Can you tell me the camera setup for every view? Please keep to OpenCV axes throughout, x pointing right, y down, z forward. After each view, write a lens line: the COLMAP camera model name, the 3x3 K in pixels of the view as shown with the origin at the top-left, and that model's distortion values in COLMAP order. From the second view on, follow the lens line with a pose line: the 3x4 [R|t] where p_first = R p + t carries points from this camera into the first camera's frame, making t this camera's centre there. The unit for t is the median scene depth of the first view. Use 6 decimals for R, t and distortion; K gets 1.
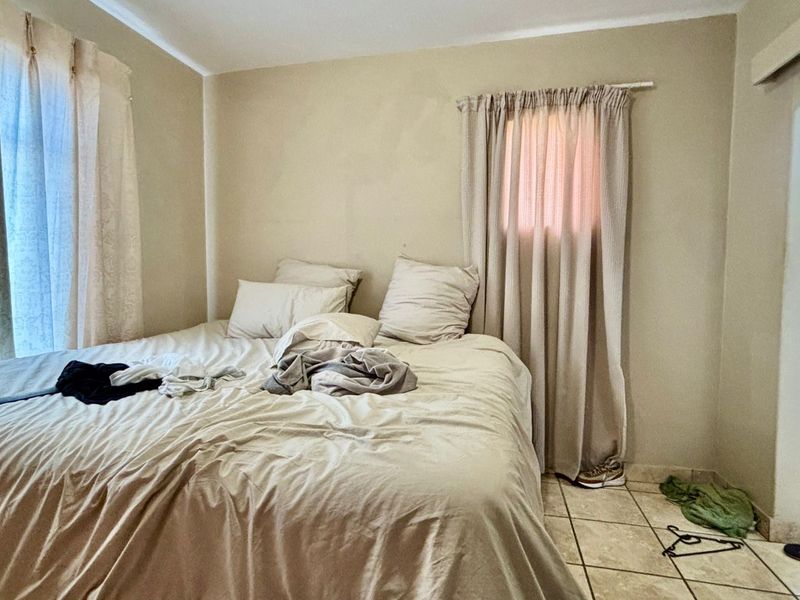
lens RADIAL K [[435.0, 0, 400.0], [0, 435.0, 300.0], [0, 0, 1]] dist [-0.002446, -0.001535]
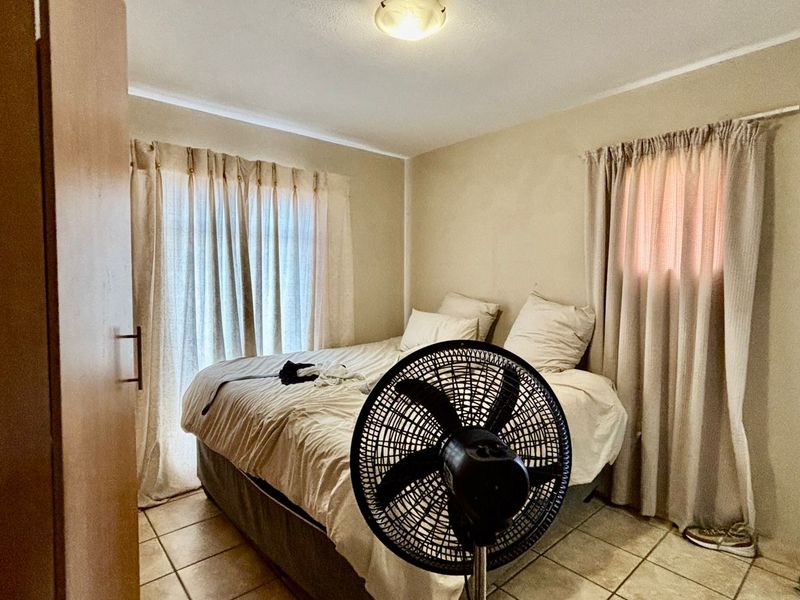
lens RADIAL K [[435.0, 0, 400.0], [0, 435.0, 300.0], [0, 0, 1]] dist [-0.002446, -0.001535]
pose [[0.808016, 0.030125, -0.588390, 0.448245], [-0.032730, 0.999445, 0.006224, -0.089957], [0.588251, 0.014229, 0.808553, -0.162218]]
